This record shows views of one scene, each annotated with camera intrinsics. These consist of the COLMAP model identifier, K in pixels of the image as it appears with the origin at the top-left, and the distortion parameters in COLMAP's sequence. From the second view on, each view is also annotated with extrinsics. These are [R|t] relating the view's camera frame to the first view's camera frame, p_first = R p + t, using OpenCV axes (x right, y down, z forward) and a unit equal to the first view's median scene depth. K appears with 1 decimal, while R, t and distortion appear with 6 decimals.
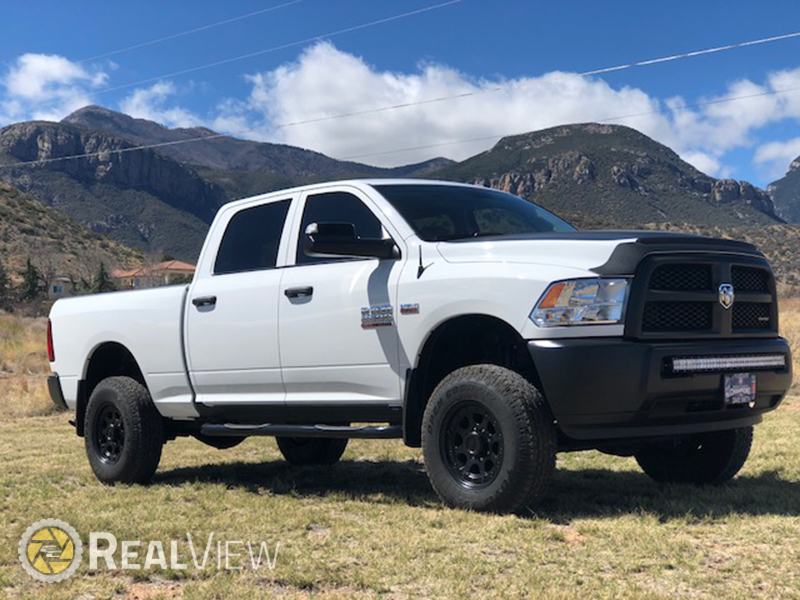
lens RADIAL K [[1305.8, 0, 400.0], [0, 1305.8, 300.0], [0, 0, 1]] dist [0.097462, 0.096413]
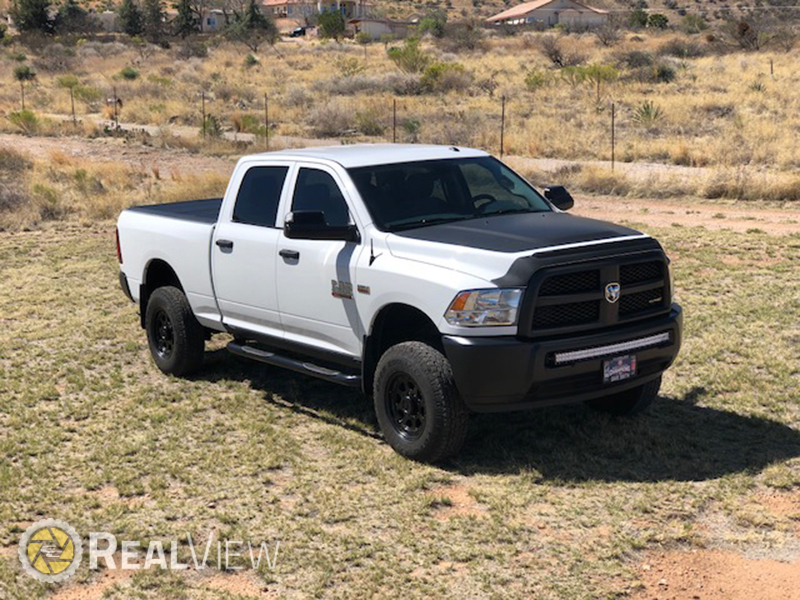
lens RADIAL K [[1305.8, 0, 400.0], [0, 1305.8, 300.0], [0, 0, 1]] dist [0.097462, 0.096413]
pose [[0.992728, 0.015068, -0.119436, 0.183338], [0.010391, 0.977707, 0.209715, -0.235033], [0.119934, -0.209431, 0.970440, -0.189969]]
